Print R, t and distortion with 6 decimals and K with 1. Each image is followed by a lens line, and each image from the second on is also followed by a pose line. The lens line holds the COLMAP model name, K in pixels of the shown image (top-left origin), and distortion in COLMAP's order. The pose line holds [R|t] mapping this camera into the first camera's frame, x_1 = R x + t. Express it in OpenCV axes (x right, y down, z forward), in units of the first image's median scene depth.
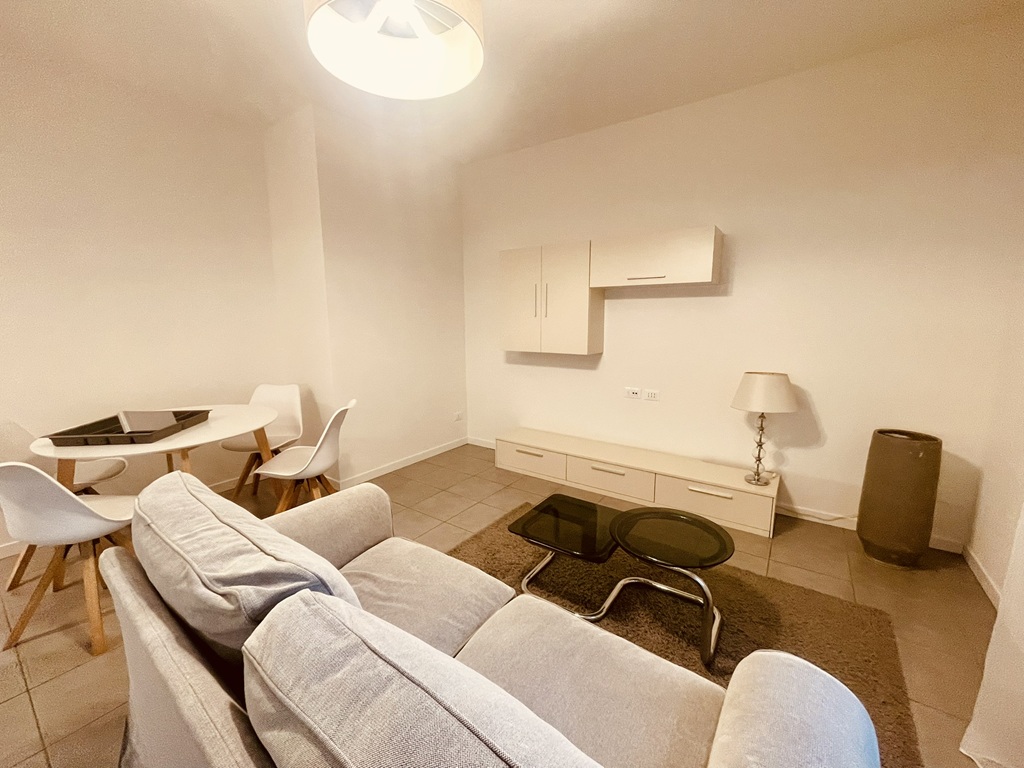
lens RADIAL K [[413.2, 0, 507.3], [0, 413.2, 381.5], [0, 0, 1]] dist [0.000507, 0.000051]
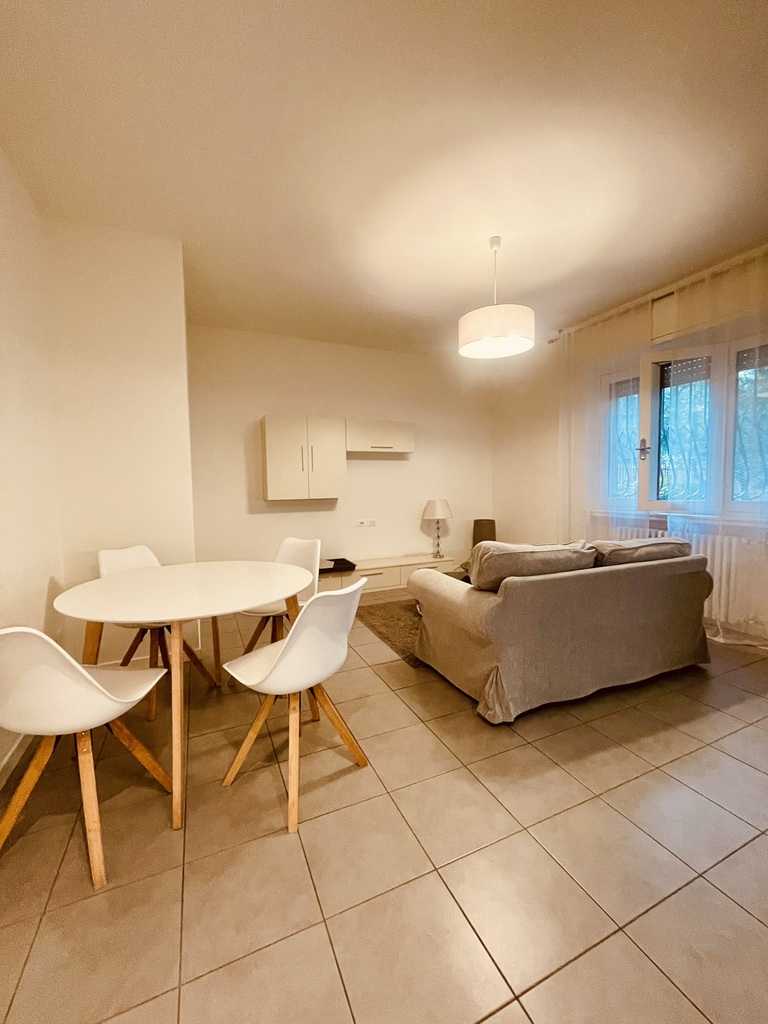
lens RADIAL K [[413.2, 0, 384.0], [0, 413.2, 512.0], [0, 0, 1]] dist [0.000507, 0.000051]
pose [[0.500702, -0.063000, 0.863324, -0.998916], [0.145316, 0.989312, -0.012085, 0.020165], [-0.853335, 0.131506, 0.504505, 0.185954]]
